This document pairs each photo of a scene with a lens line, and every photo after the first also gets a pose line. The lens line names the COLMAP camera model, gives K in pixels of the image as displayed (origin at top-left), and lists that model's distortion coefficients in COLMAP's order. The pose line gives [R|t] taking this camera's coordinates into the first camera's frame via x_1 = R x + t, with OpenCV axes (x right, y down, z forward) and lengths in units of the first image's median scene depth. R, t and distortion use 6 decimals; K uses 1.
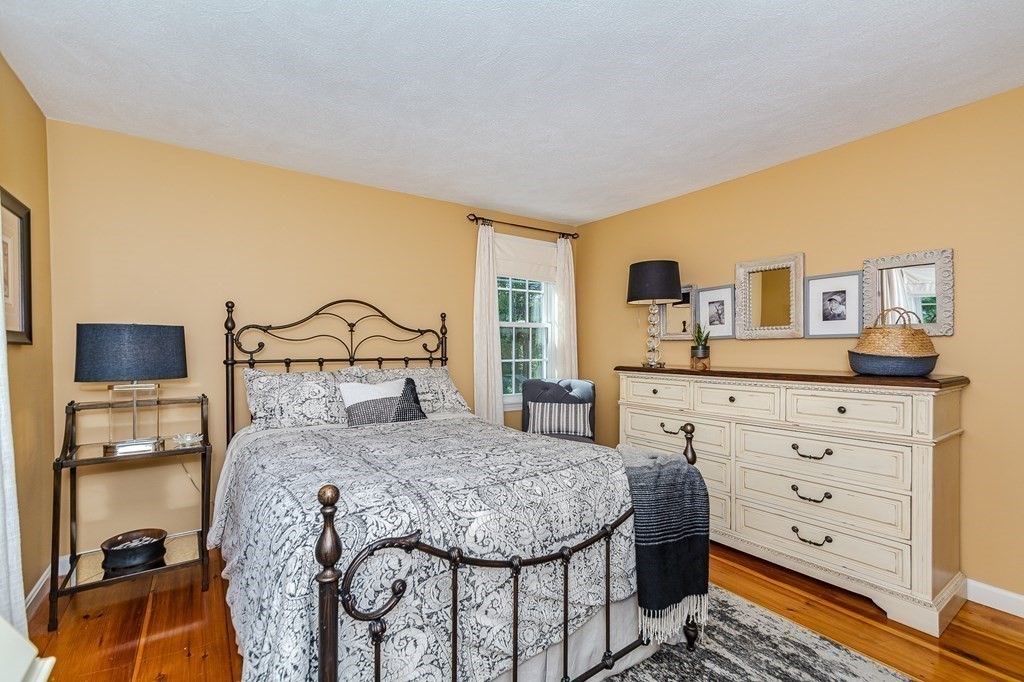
lens RADIAL K [[457.8, 0, 513.3], [0, 457.8, 346.1], [0, 0, 1]] dist [0.000494, -0.000088]
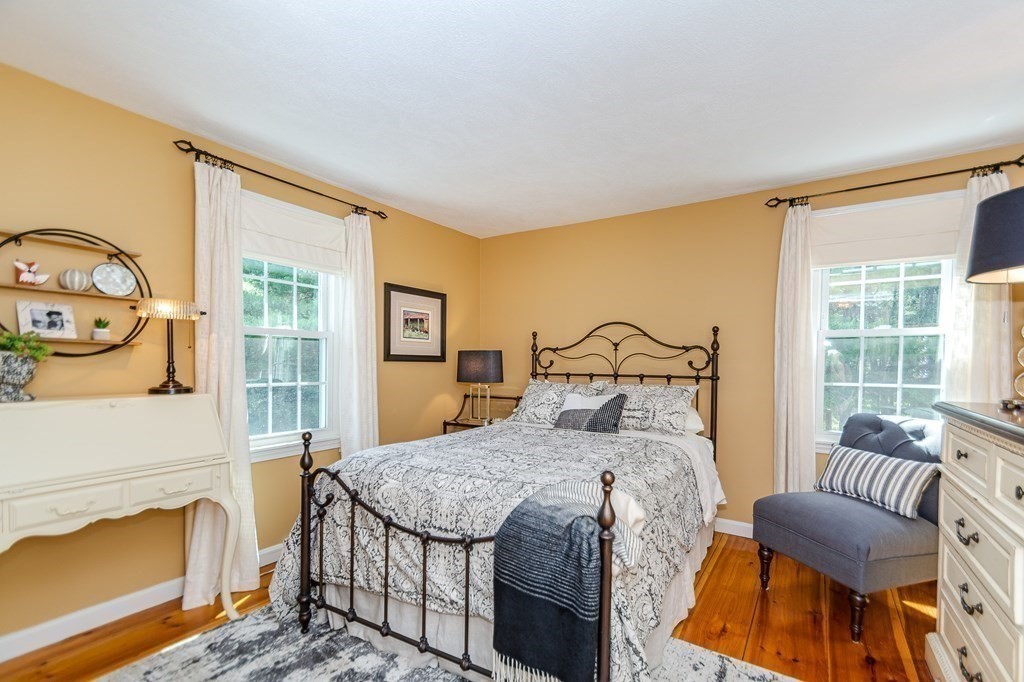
lens RADIAL K [[462.3, 0, 517.4], [0, 462.3, 360.0], [0, 0, 1]] dist [0.004013, 0.000058]
pose [[0.381592, 0.000194, -0.924331, 0.683652], [-0.000276, 1.000000, 0.000096, -0.008753], [0.924331, 0.000219, 0.381592, 0.384720]]
